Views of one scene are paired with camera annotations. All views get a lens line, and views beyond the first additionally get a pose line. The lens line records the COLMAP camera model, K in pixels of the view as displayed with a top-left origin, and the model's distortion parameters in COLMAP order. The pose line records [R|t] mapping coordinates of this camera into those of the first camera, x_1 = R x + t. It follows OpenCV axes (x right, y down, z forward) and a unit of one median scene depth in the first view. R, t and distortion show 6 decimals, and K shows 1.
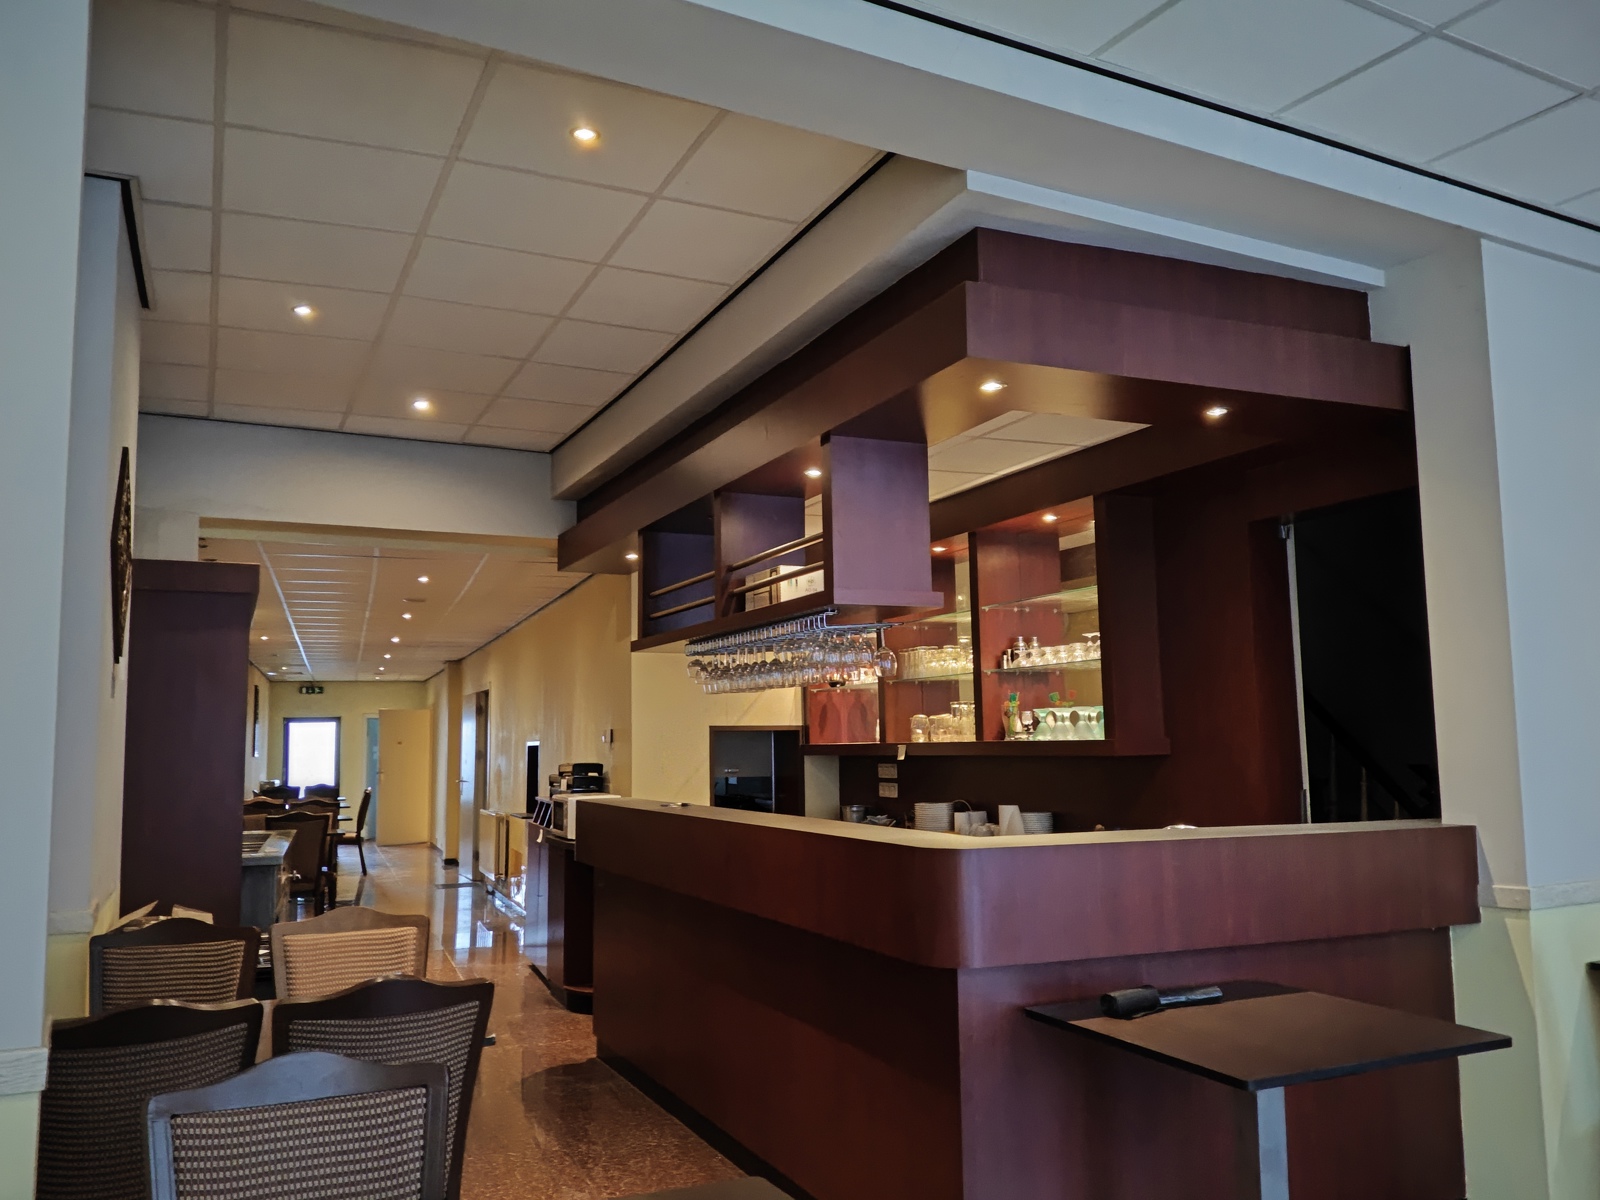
lens RADIAL K [[1313.7, 0, 800.1], [0, 1313.7, 595.3], [0, 0, 1]] dist [0.065023, -0.015315]
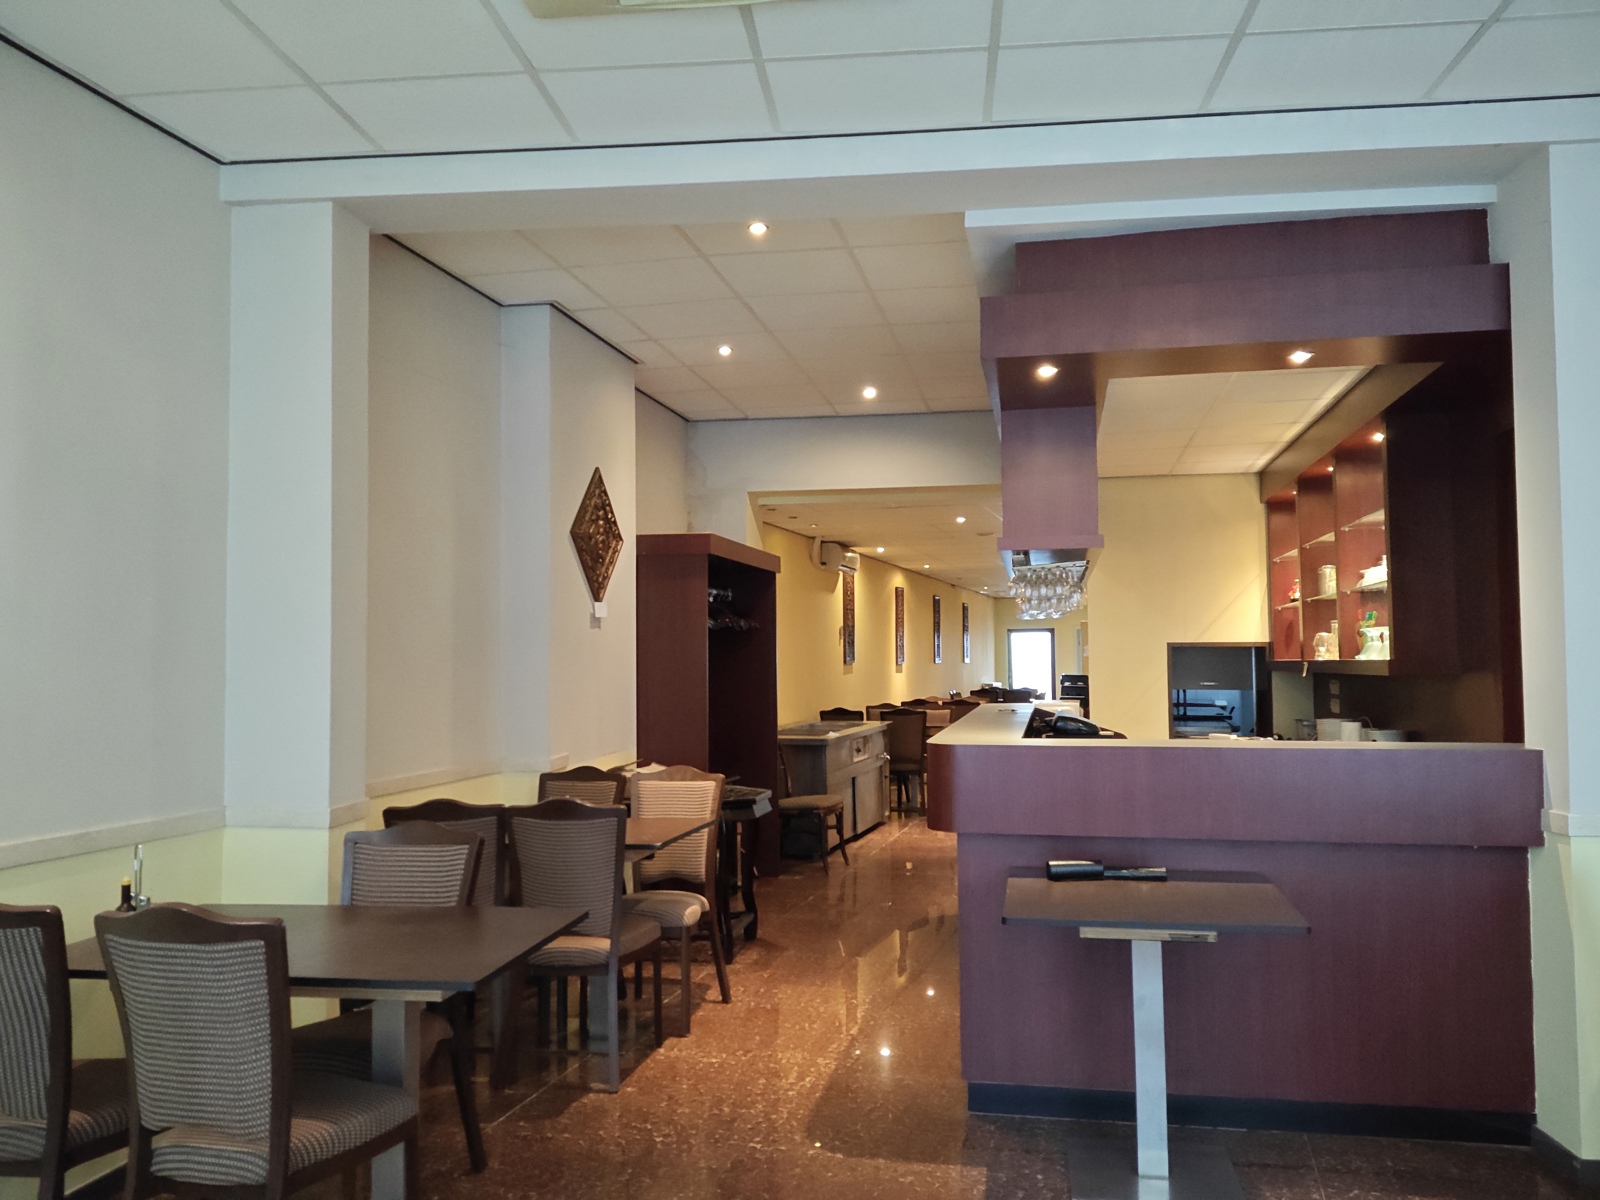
lens RADIAL K [[1313.7, 0, 805.2], [0, 1313.7, 600.5], [0, 0, 1]] dist [0.065023, -0.015315]
pose [[0.811478, -0.019384, -0.584061, 0.463643], [0.062985, 0.996529, 0.054437, -0.020357], [0.580979, -0.080962, 0.809882, -0.085815]]
